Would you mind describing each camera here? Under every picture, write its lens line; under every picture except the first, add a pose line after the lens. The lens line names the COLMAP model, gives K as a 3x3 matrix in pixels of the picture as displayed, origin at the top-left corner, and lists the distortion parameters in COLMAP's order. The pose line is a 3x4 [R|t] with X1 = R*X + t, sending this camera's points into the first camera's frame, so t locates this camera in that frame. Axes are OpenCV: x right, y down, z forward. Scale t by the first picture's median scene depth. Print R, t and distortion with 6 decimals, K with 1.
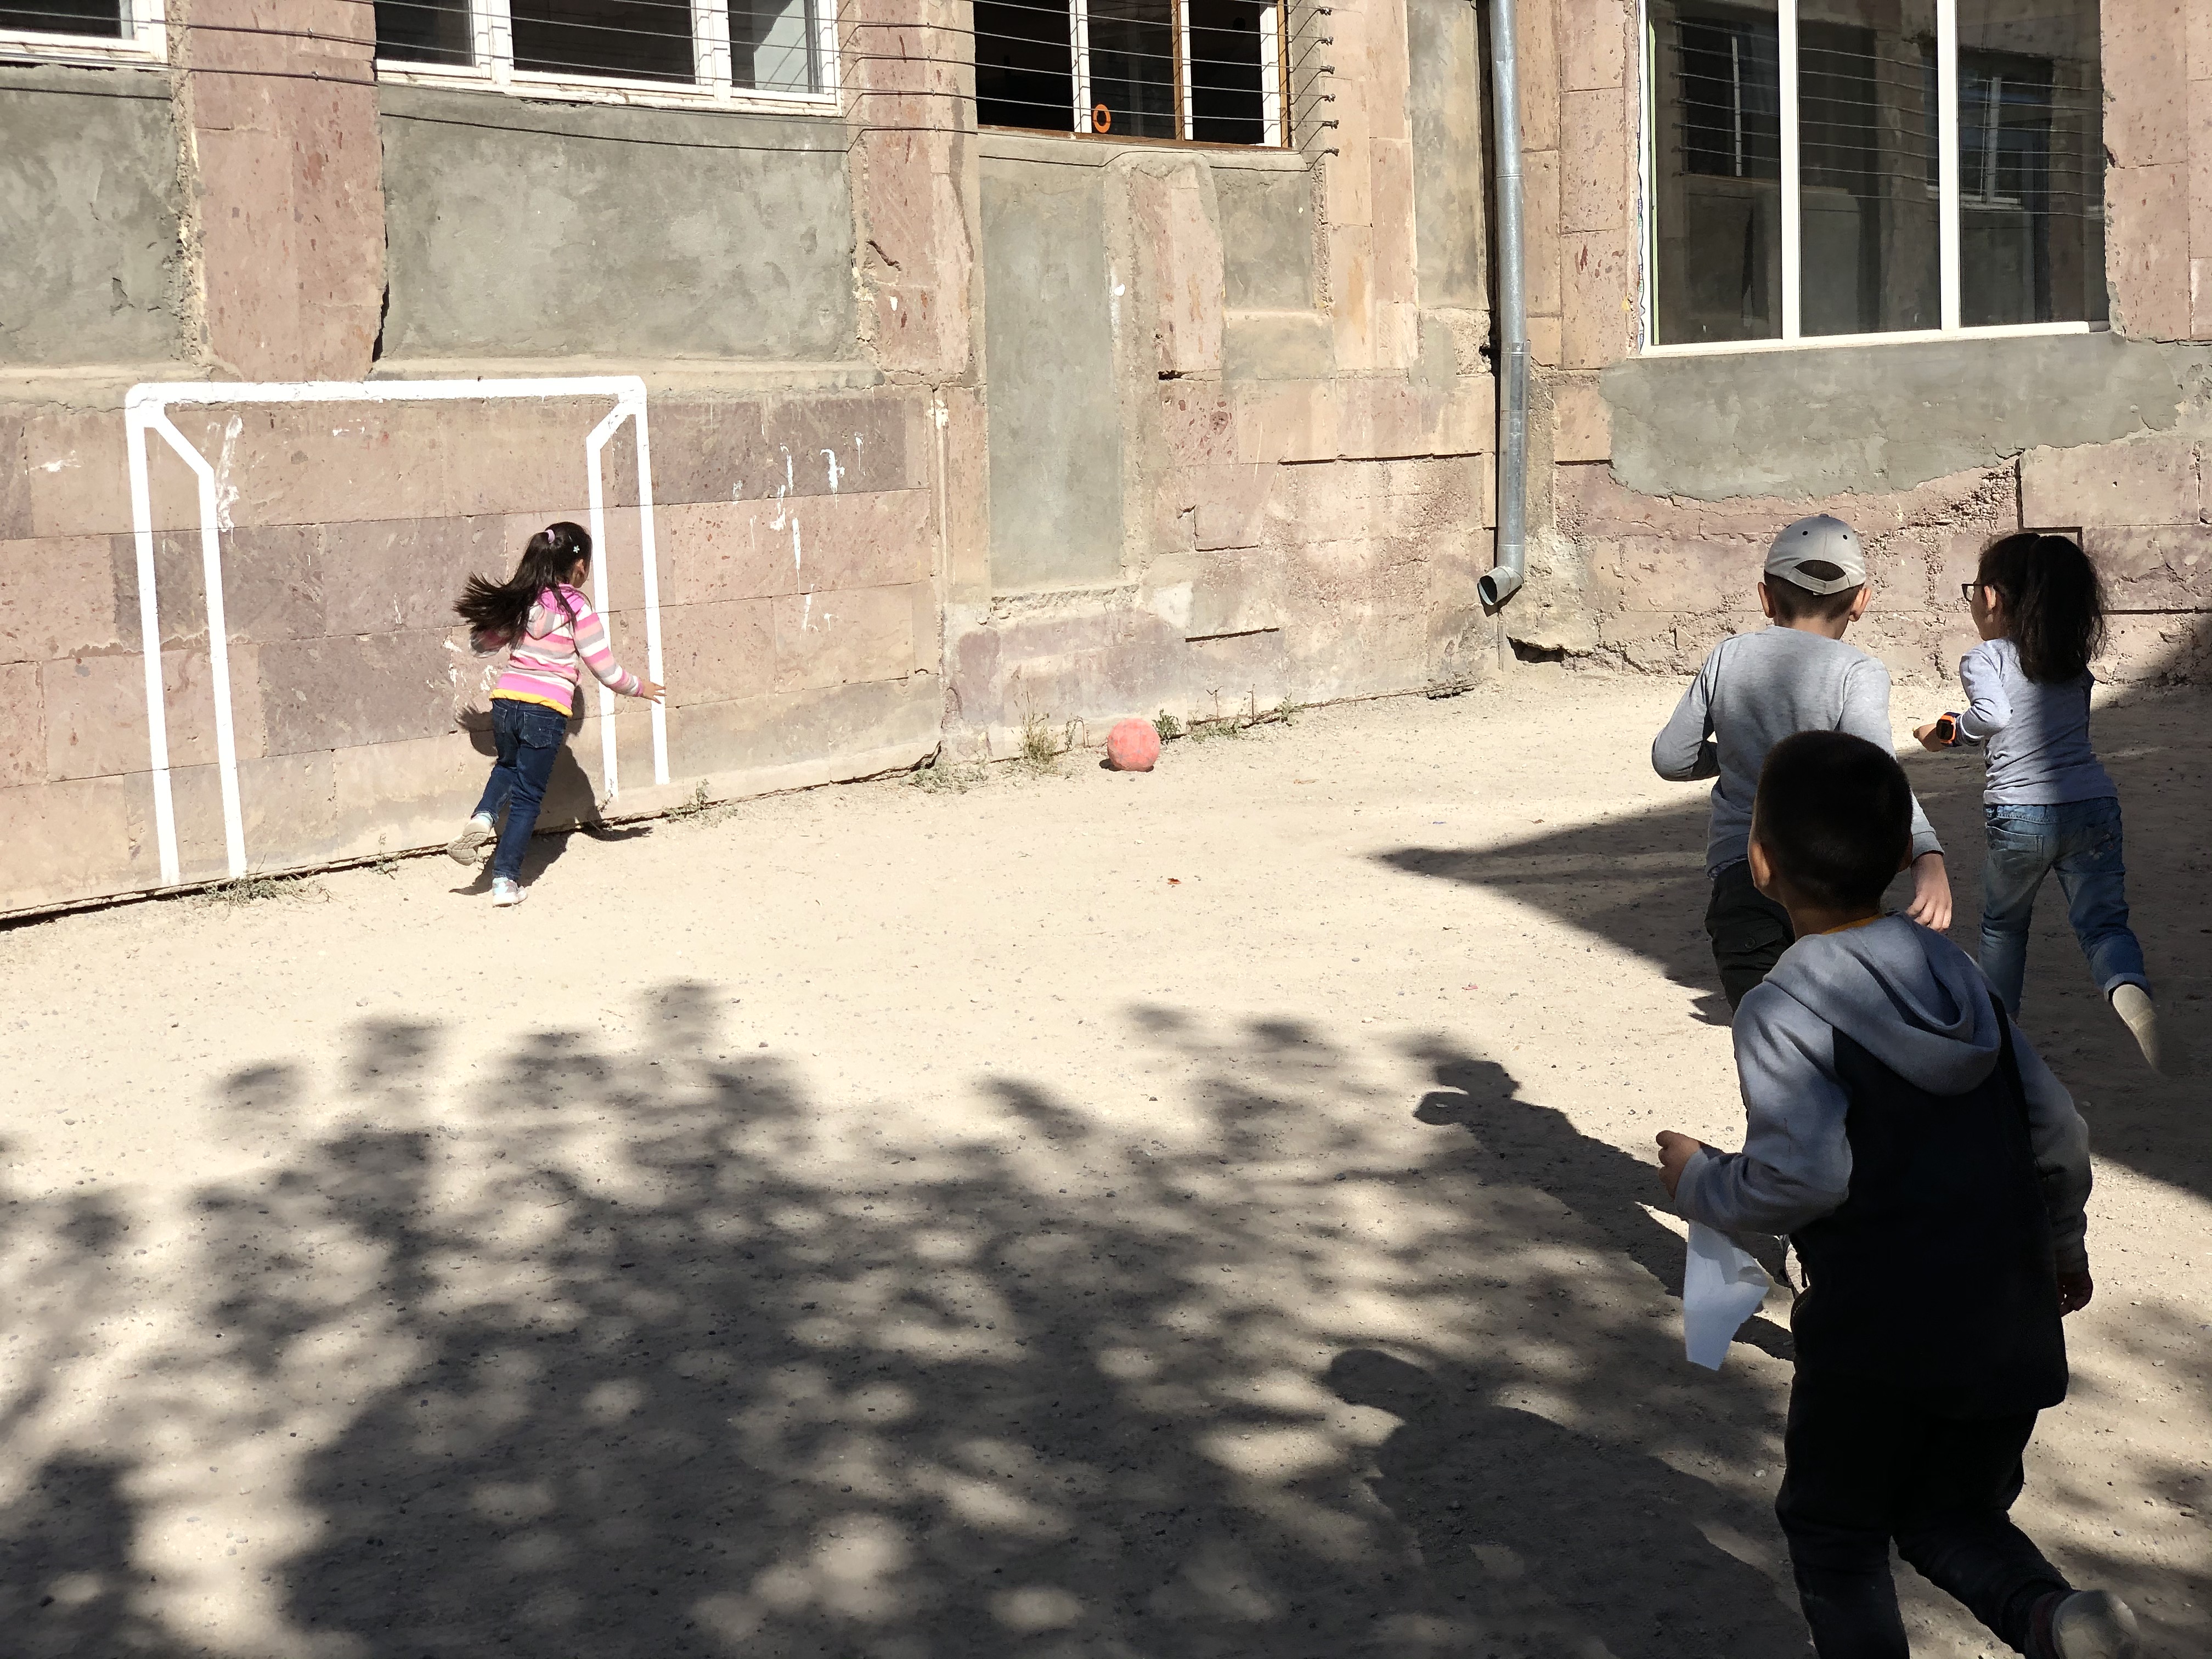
lens RADIAL K [[3285.4, 0, 1099.9], [0, 3285.4, 832.6], [0, 0, 1]] dist [0.063274, 0.000000]
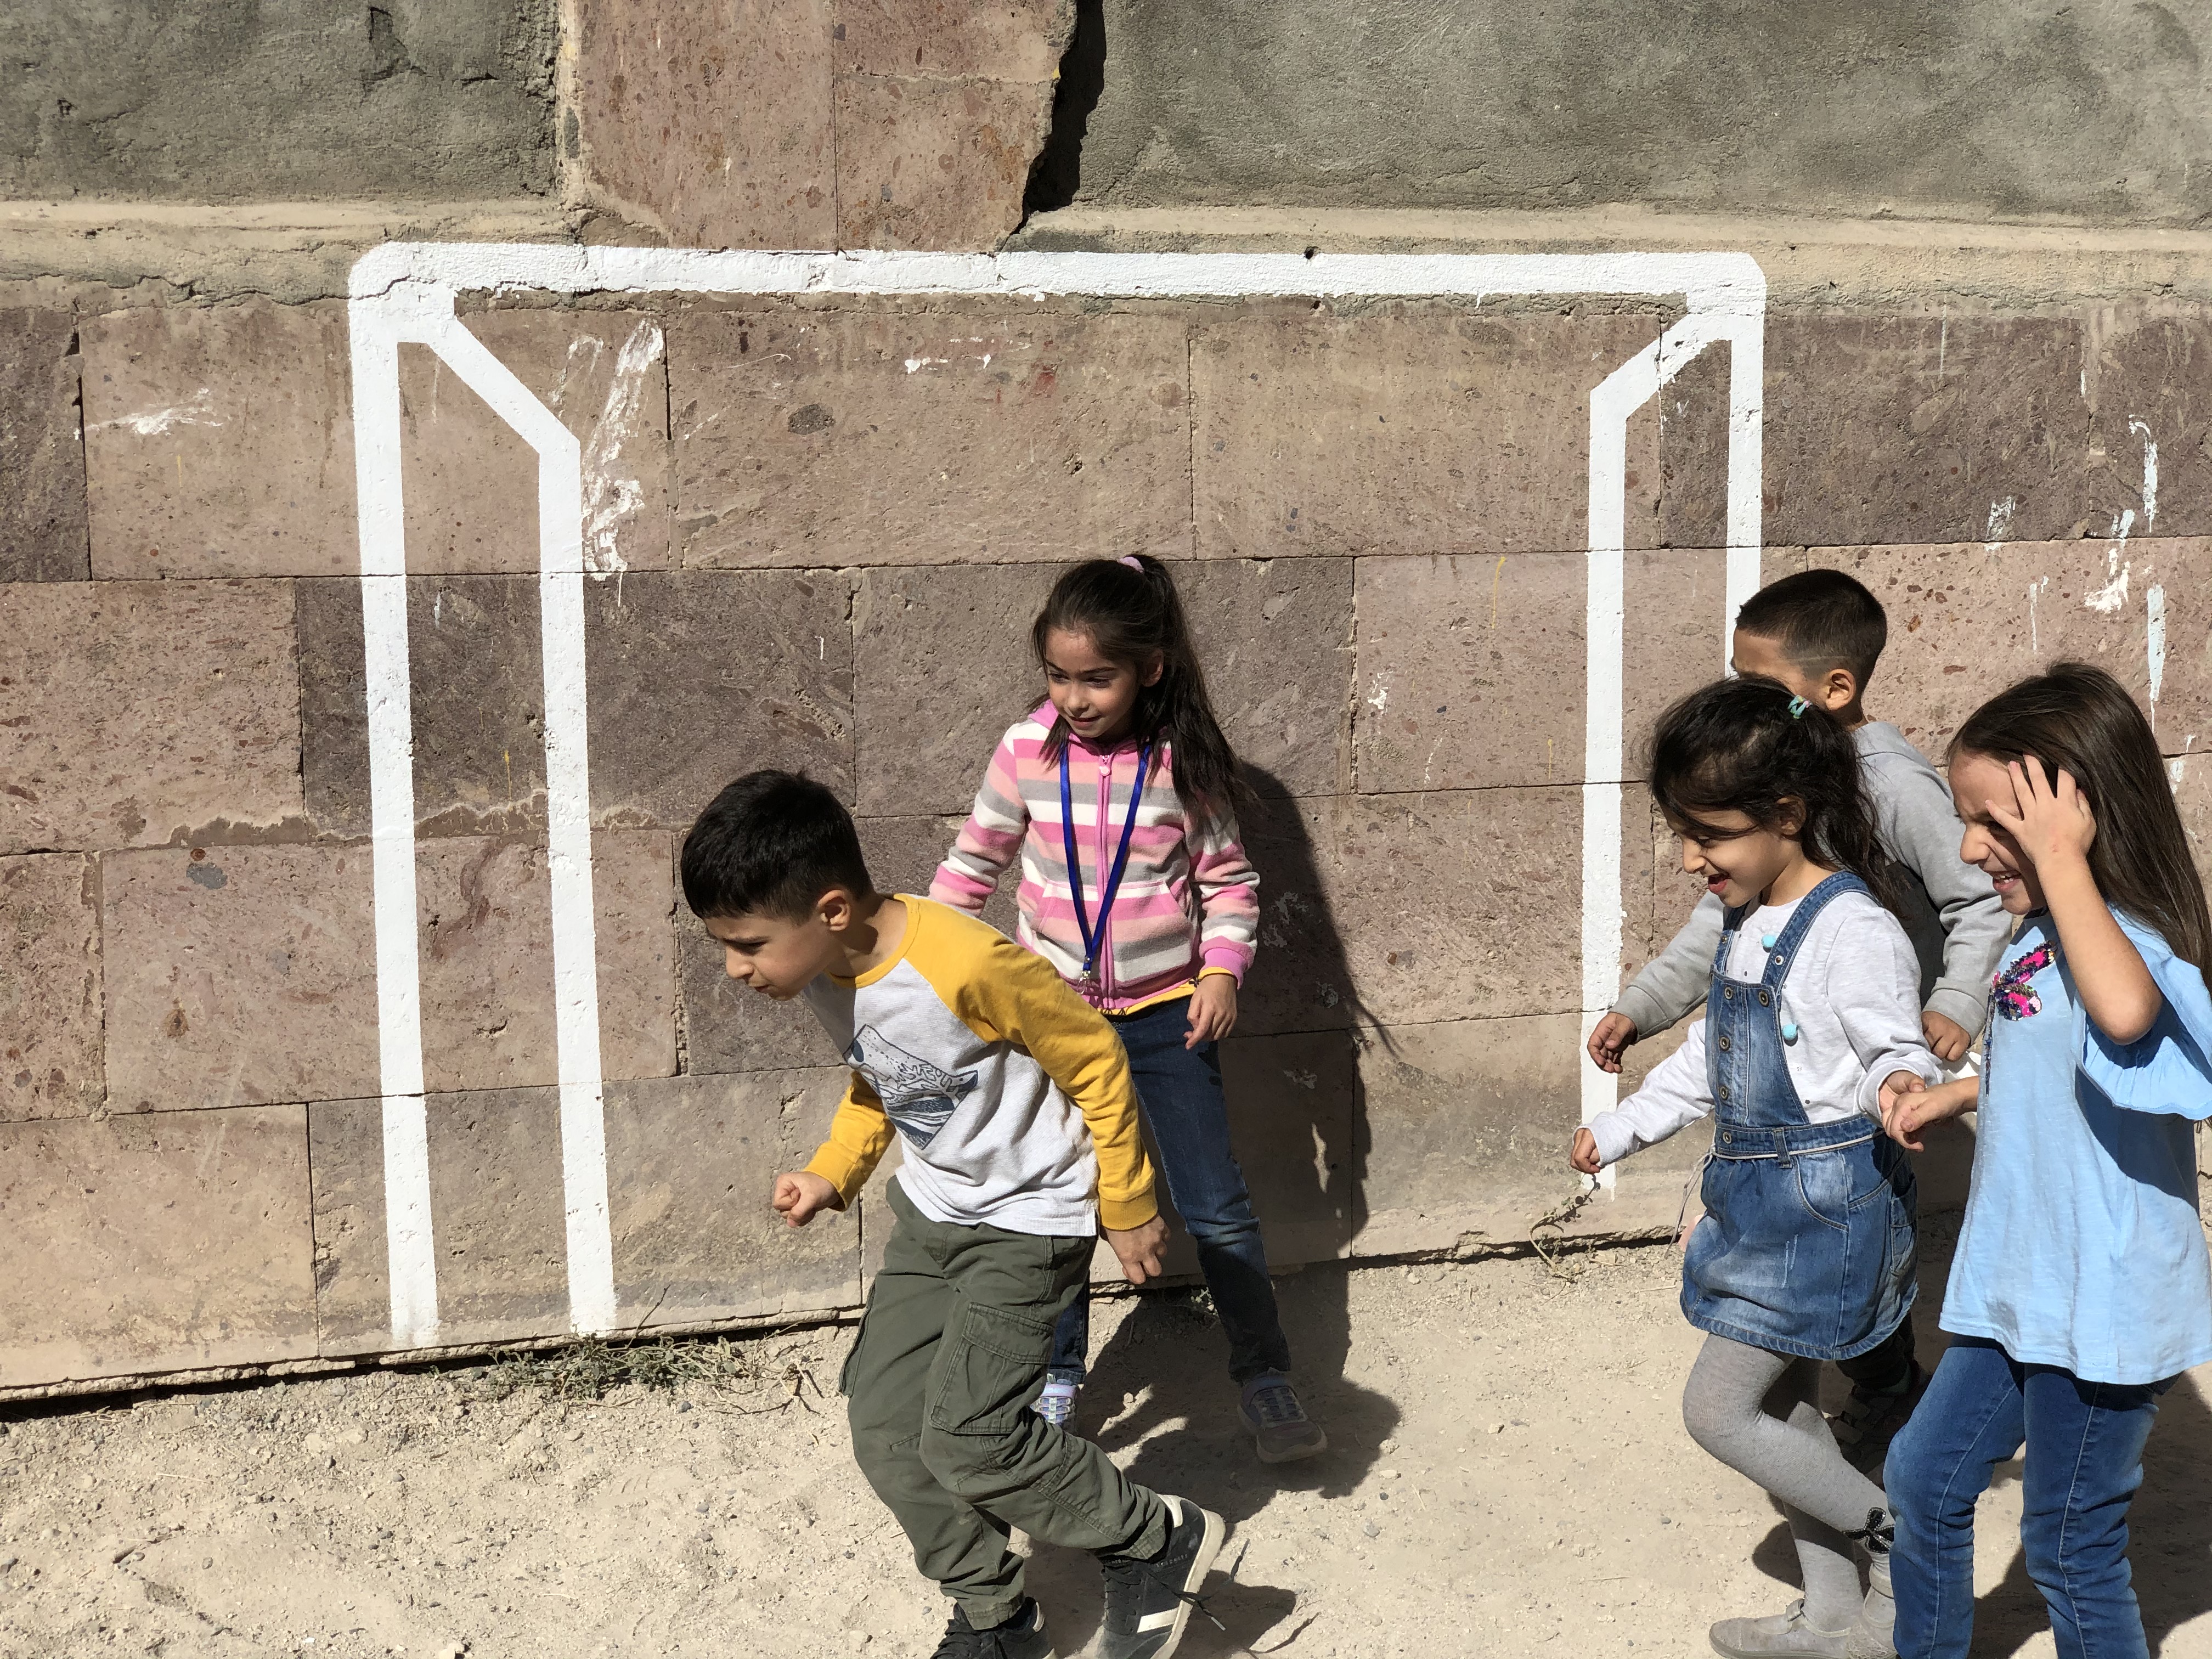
lens RADIAL K [[3285.4, 0, 1113.4], [0, 3285.4, 821.3], [0, 0, 1]] dist [0.063274, 0.000000]
pose [[0.840074, 0.097880, -0.533568, 0.033717], [-0.090645, 0.995087, 0.039828, -0.077538], [0.534844, 0.014906, 0.844819, 0.618853]]
